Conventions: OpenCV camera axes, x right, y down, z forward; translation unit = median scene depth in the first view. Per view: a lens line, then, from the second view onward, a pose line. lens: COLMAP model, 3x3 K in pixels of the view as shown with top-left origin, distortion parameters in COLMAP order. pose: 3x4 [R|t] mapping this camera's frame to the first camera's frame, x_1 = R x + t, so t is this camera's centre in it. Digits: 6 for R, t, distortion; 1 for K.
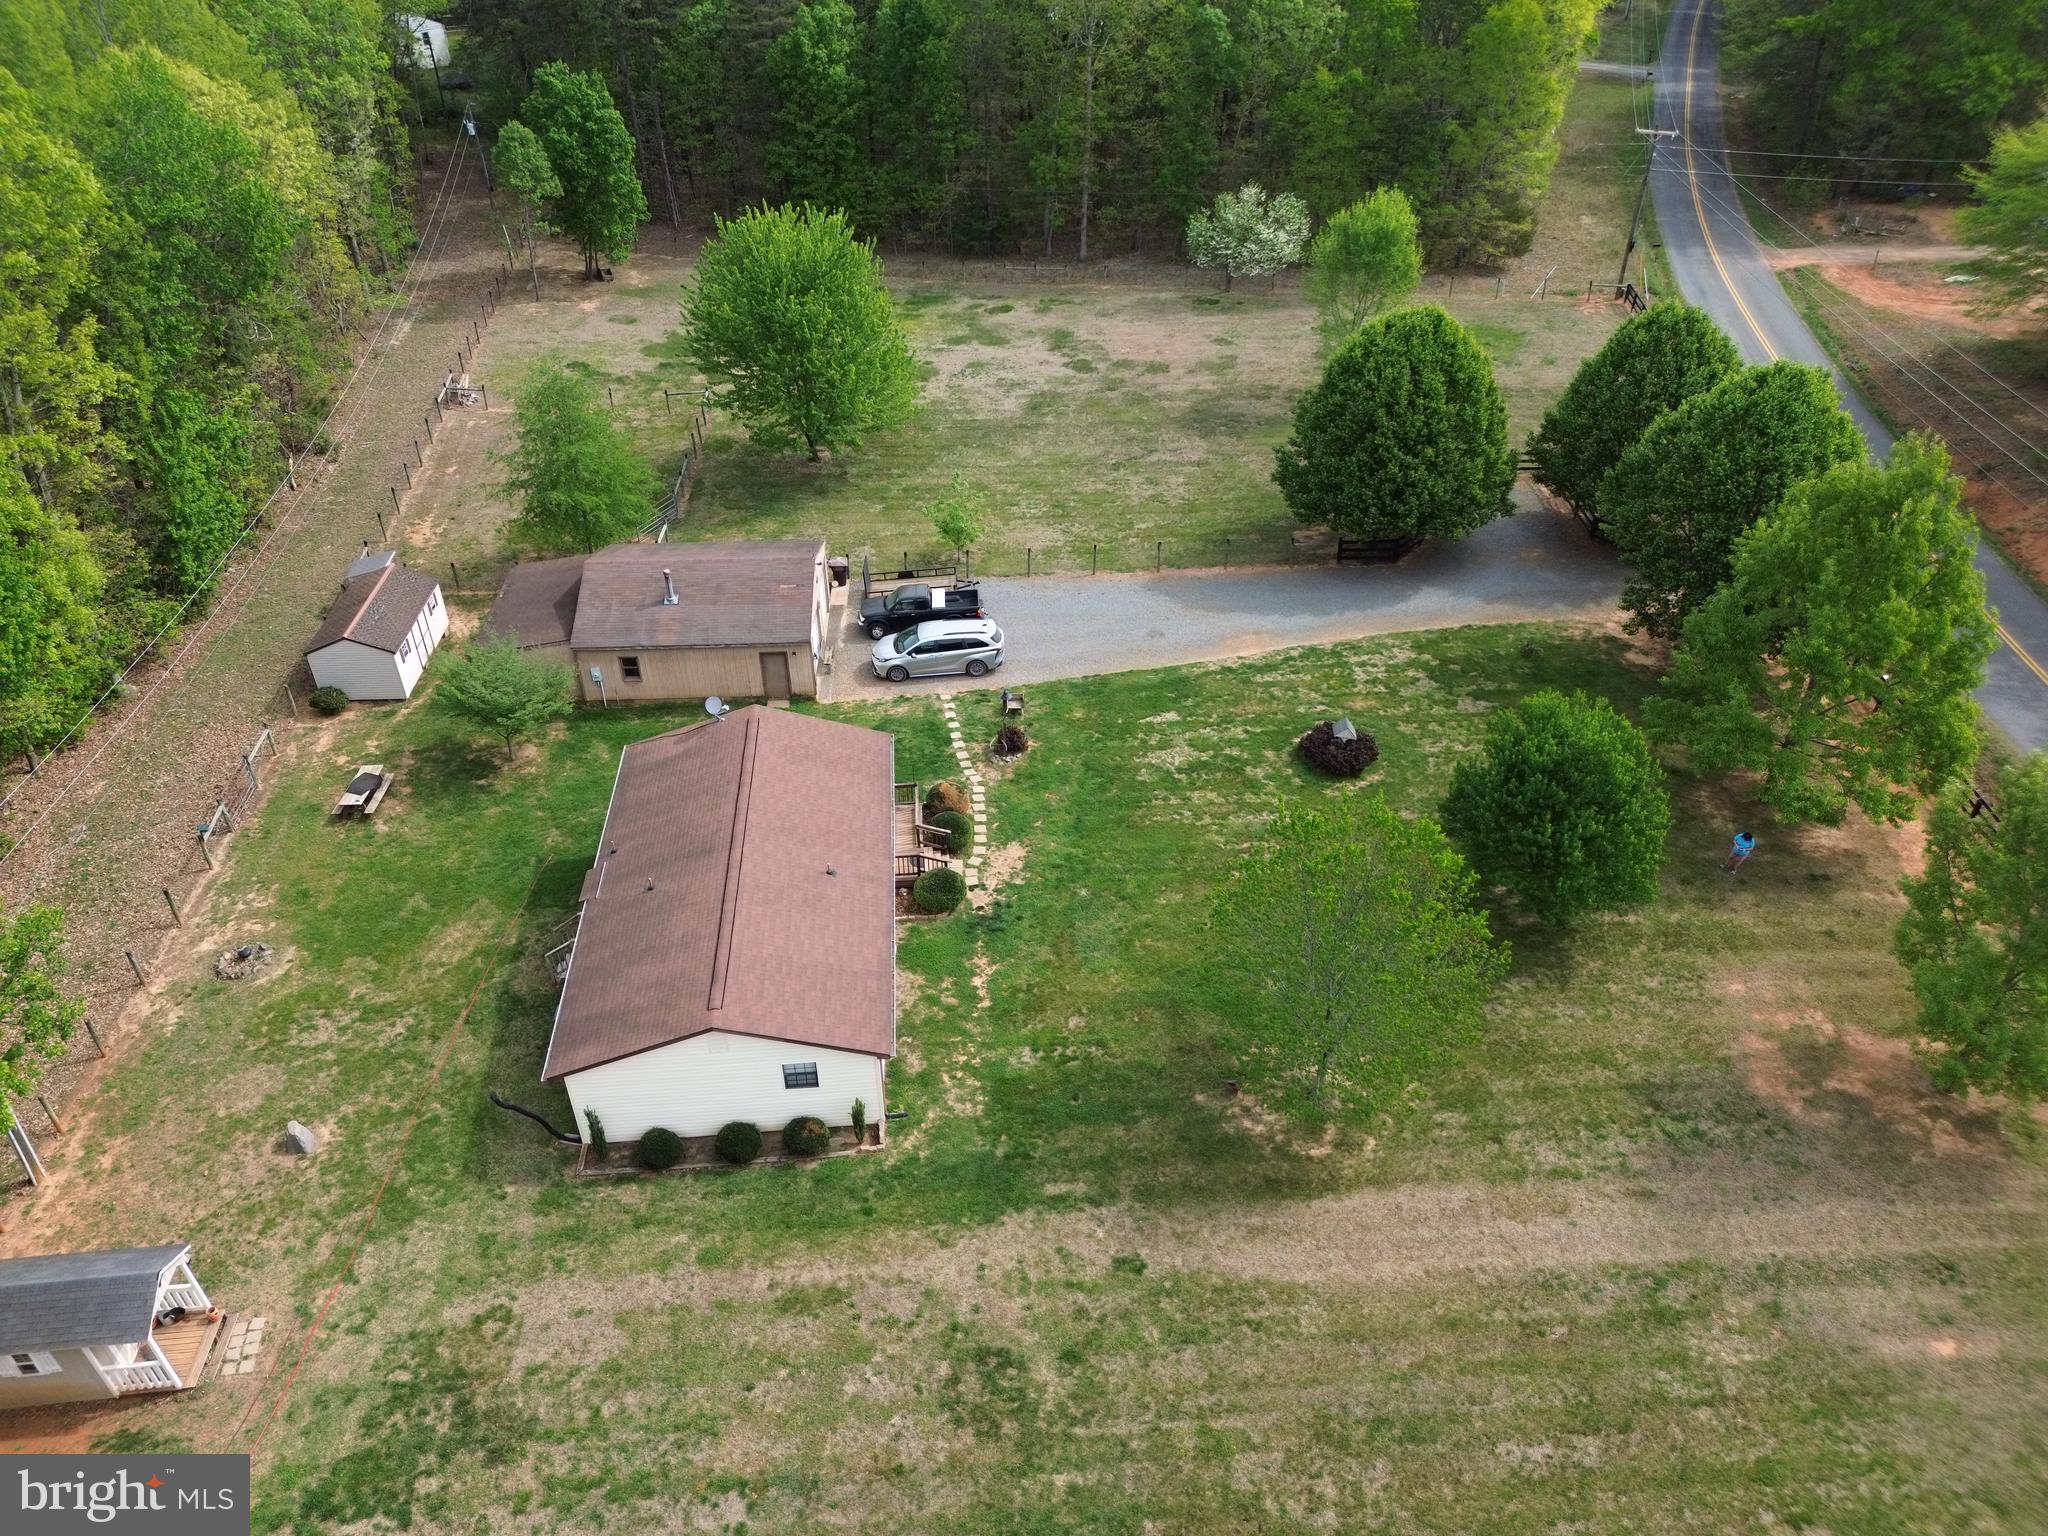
lens RADIAL K [[1443.8, 0, 1024.0], [0, 1443.8, 768.0], [0, 0, 1]] dist [0.125334, -0.181723]
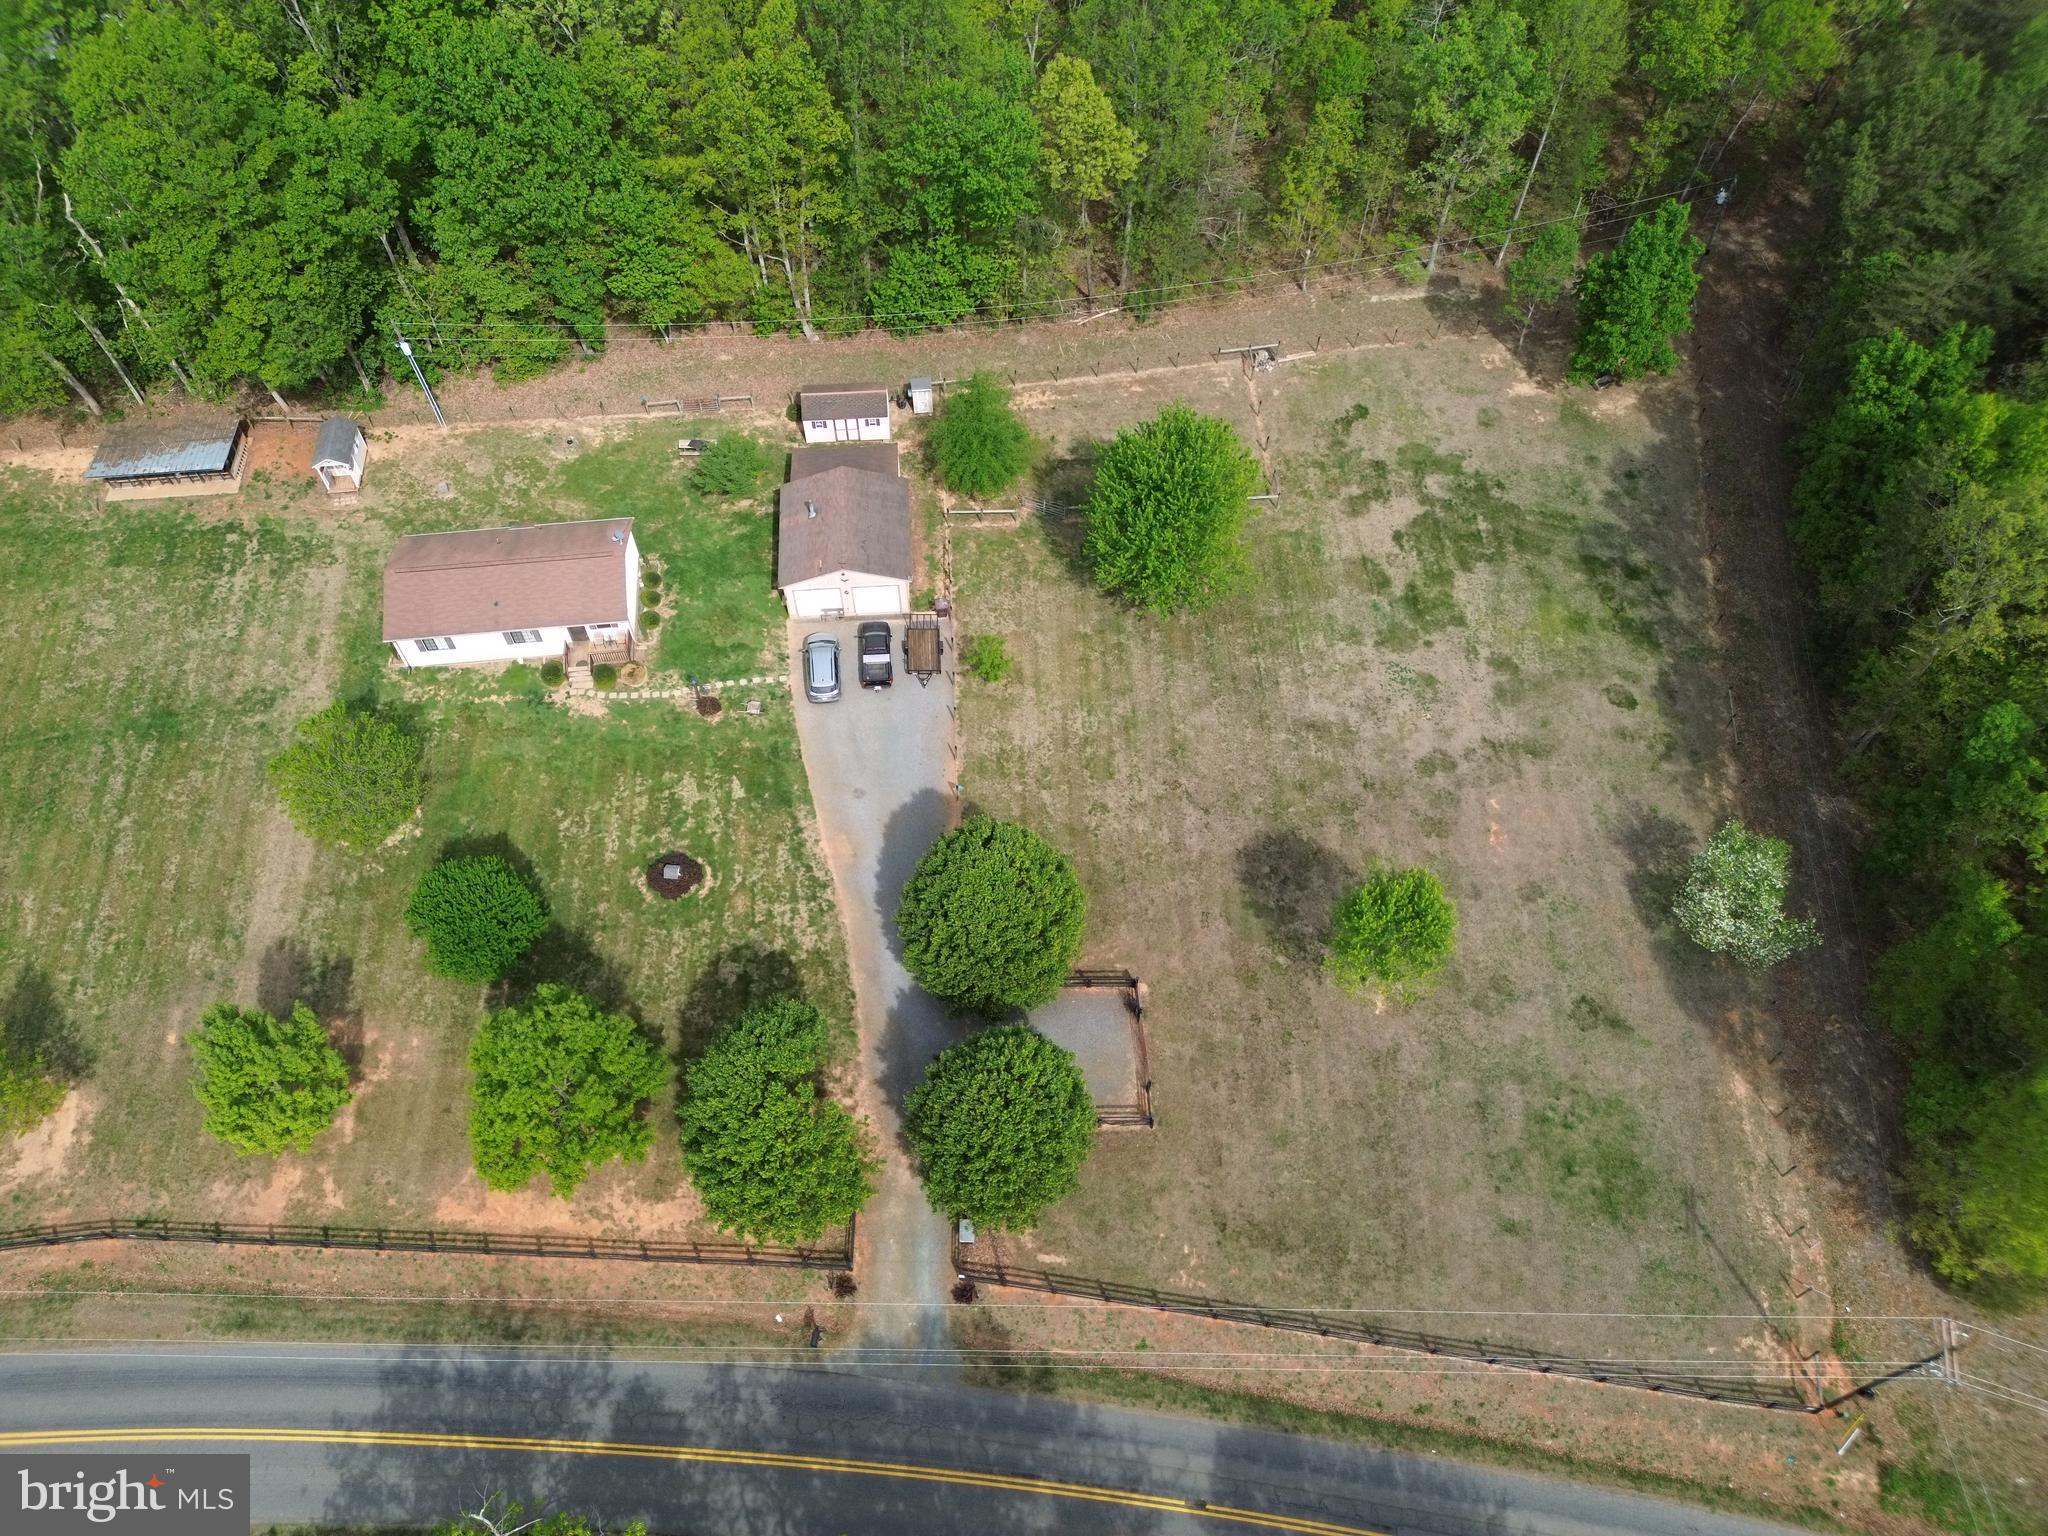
lens RADIAL K [[1443.8, 0, 1024.0], [0, 1443.8, 768.0], [0, 0, 1]] dist [0.125334, -0.181723]
pose [[0.028963, 0.824887, -0.564555, 1.054425], [-0.583999, 0.472337, 0.660184, -1.367173], [0.811238, 0.310579, 0.495413, 0.530074]]
